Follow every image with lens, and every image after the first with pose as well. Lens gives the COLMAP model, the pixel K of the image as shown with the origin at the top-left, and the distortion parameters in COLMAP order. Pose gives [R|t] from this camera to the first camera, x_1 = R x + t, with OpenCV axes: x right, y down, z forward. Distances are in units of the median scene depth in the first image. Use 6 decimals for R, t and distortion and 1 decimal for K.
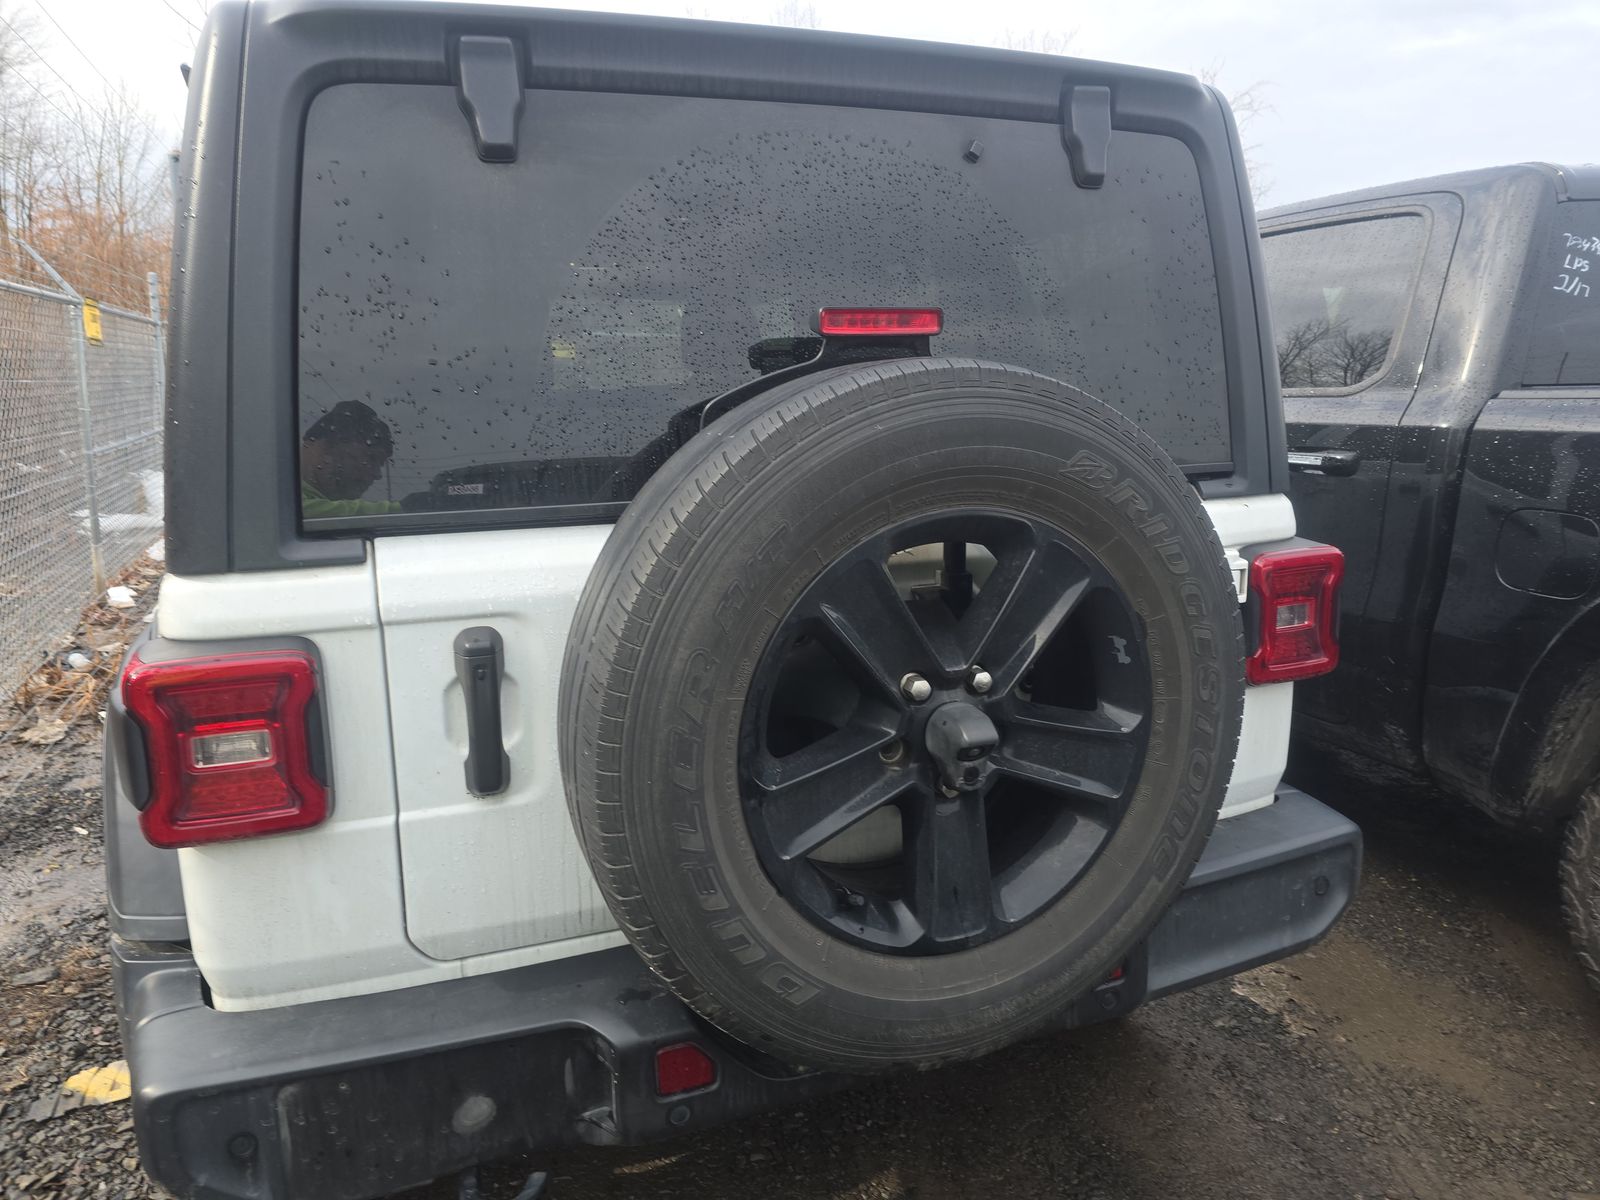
lens RADIAL K [[1049.7, 0, 793.1], [0, 1049.7, 591.9], [0, 0, 1]] dist [0.052320, -0.046931]
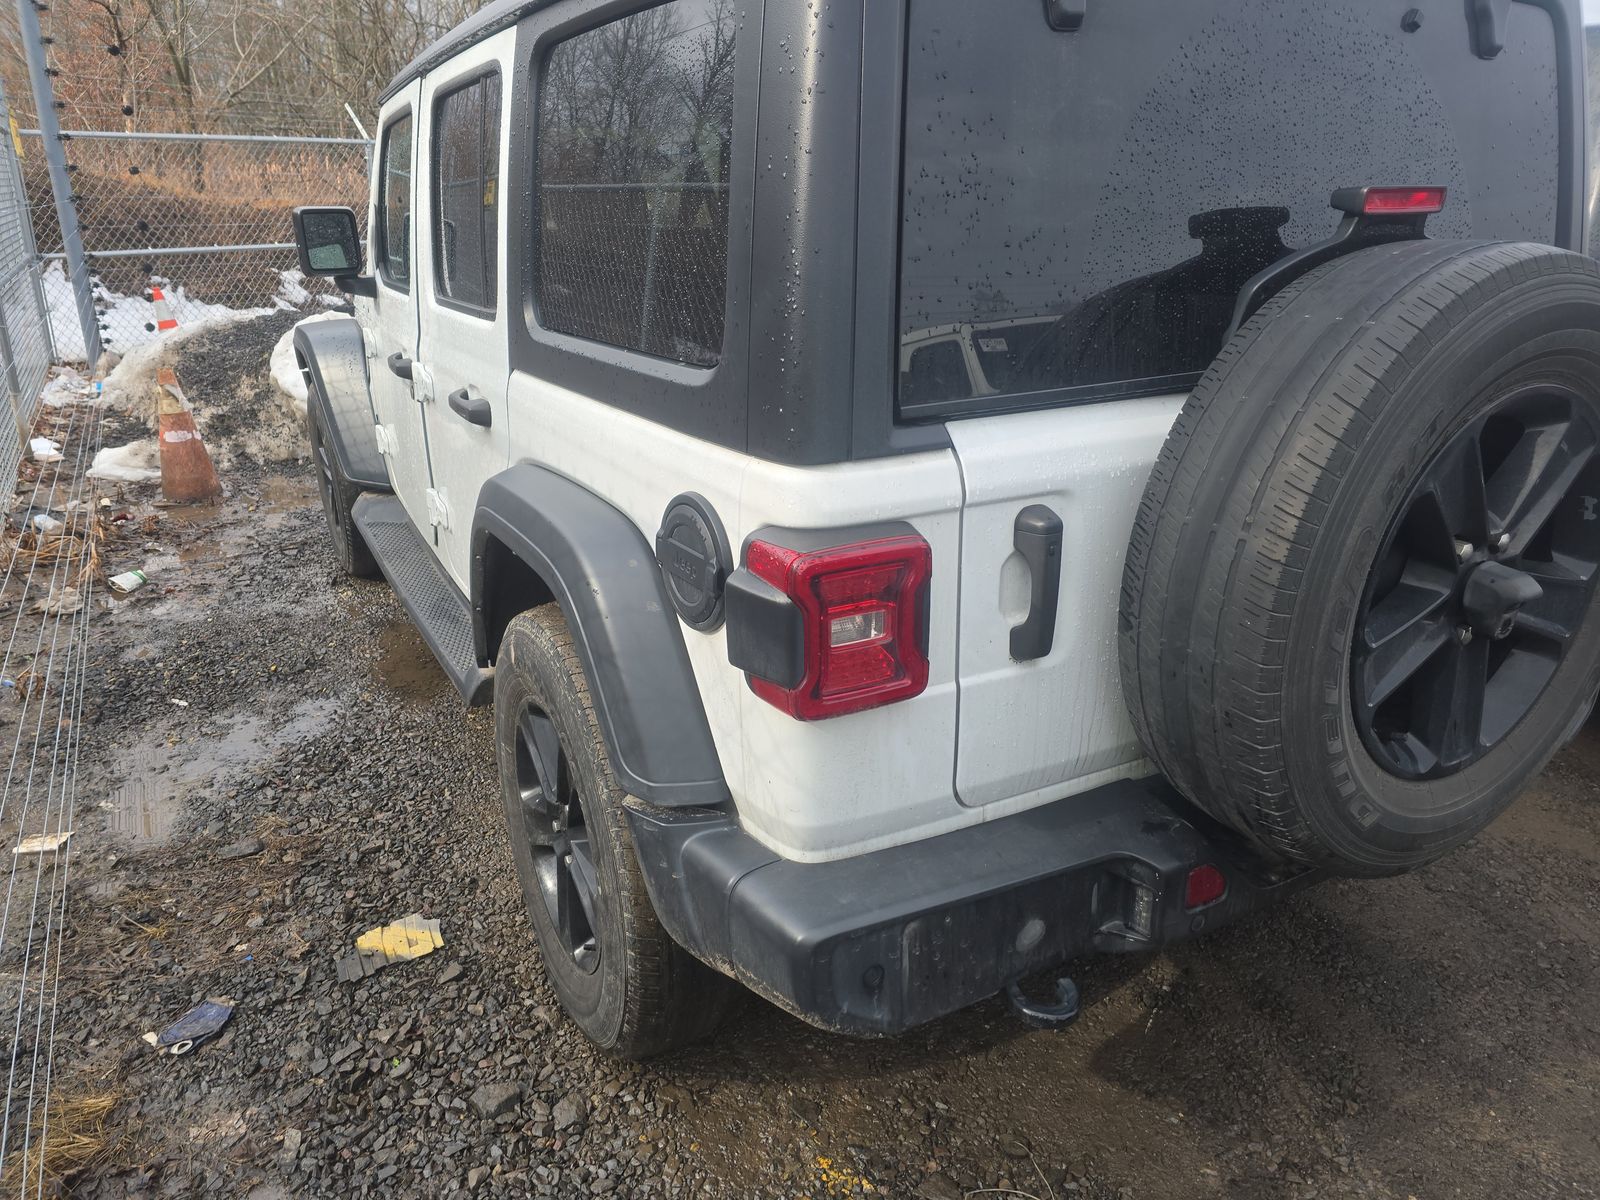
lens RADIAL K [[1049.7, 0, 793.1], [0, 1049.7, 591.9], [0, 0, 1]] dist [0.052320, -0.046931]
pose [[0.990701, -0.039241, 0.130278, -0.678977], [0.018066, 0.986968, 0.159898, -0.053951], [-0.134855, -0.156057, 0.978499, -0.012052]]
